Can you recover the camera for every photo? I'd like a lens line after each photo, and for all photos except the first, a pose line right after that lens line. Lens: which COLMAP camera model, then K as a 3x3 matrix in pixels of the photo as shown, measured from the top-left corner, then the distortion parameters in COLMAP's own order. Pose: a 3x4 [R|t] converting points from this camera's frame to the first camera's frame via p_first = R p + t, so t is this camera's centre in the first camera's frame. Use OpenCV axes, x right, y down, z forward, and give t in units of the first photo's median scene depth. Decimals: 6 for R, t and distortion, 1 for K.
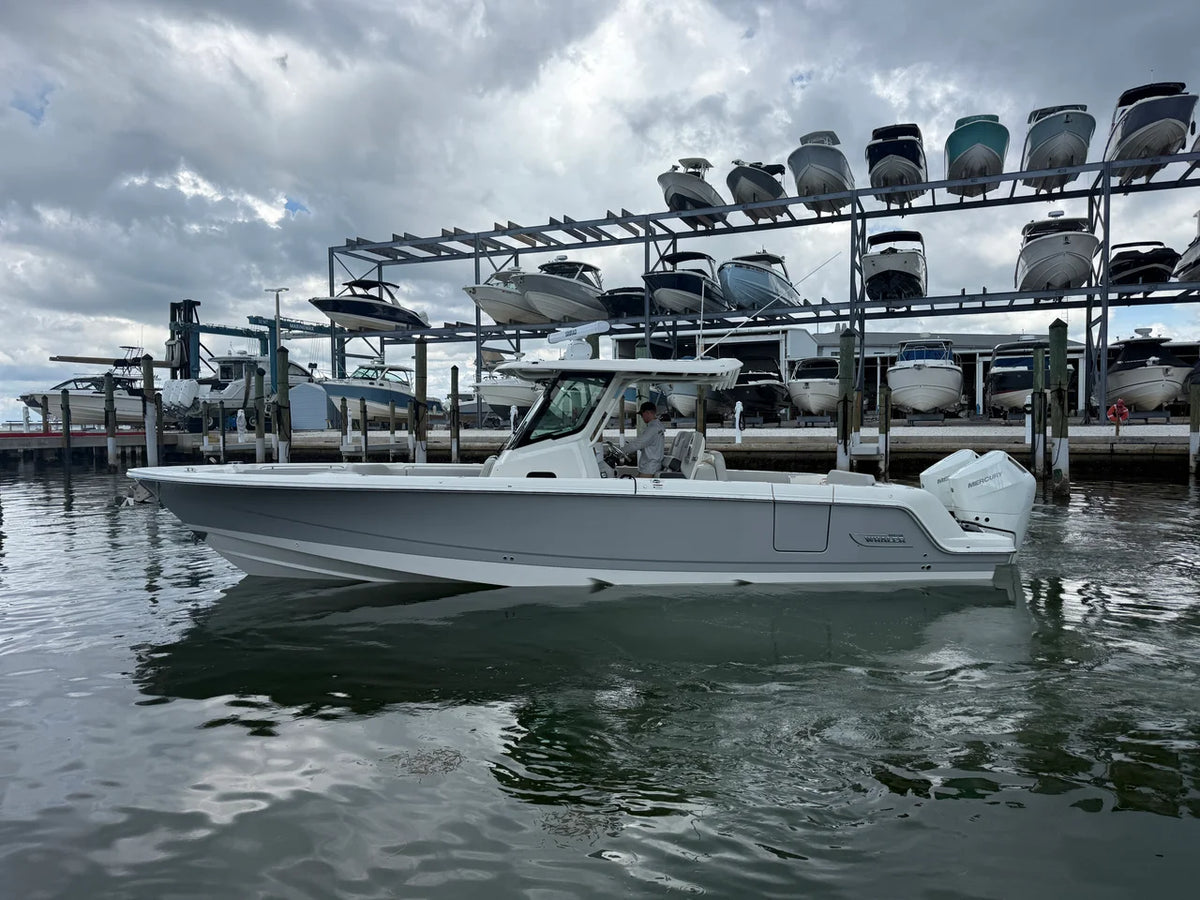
lens RADIAL K [[834.3, 0, 597.5], [0, 834.3, 462.9], [0, 0, 1]] dist [0.080388, -0.098386]
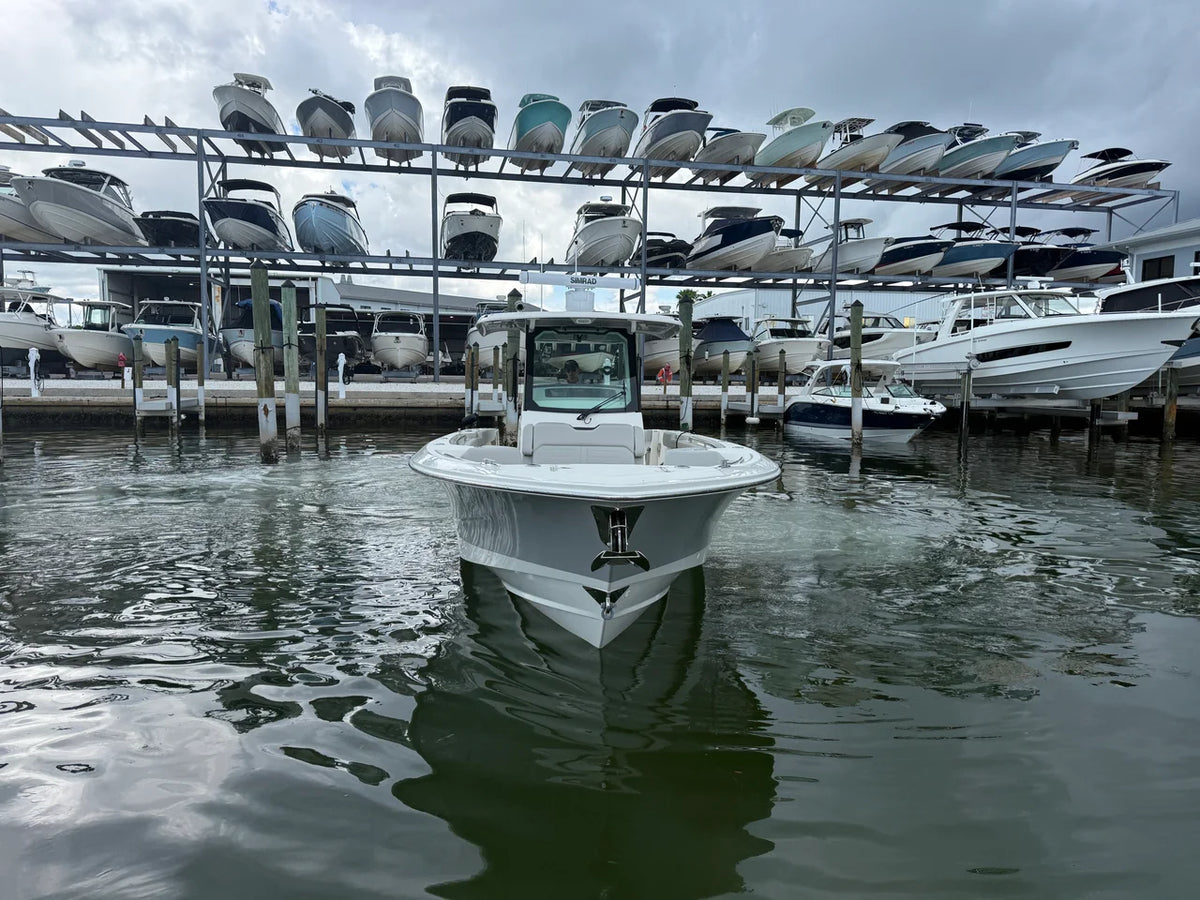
lens RADIAL K [[840.1, 0, 594.0], [0, 840.1, 460.2], [0, 0, 1]] dist [0.074136, -0.089795]
pose [[0.827432, -0.037147, 0.560336, -0.113349], [0.009218, 0.998574, 0.052589, -0.001380], [-0.561490, -0.038348, 0.826594, 0.049270]]
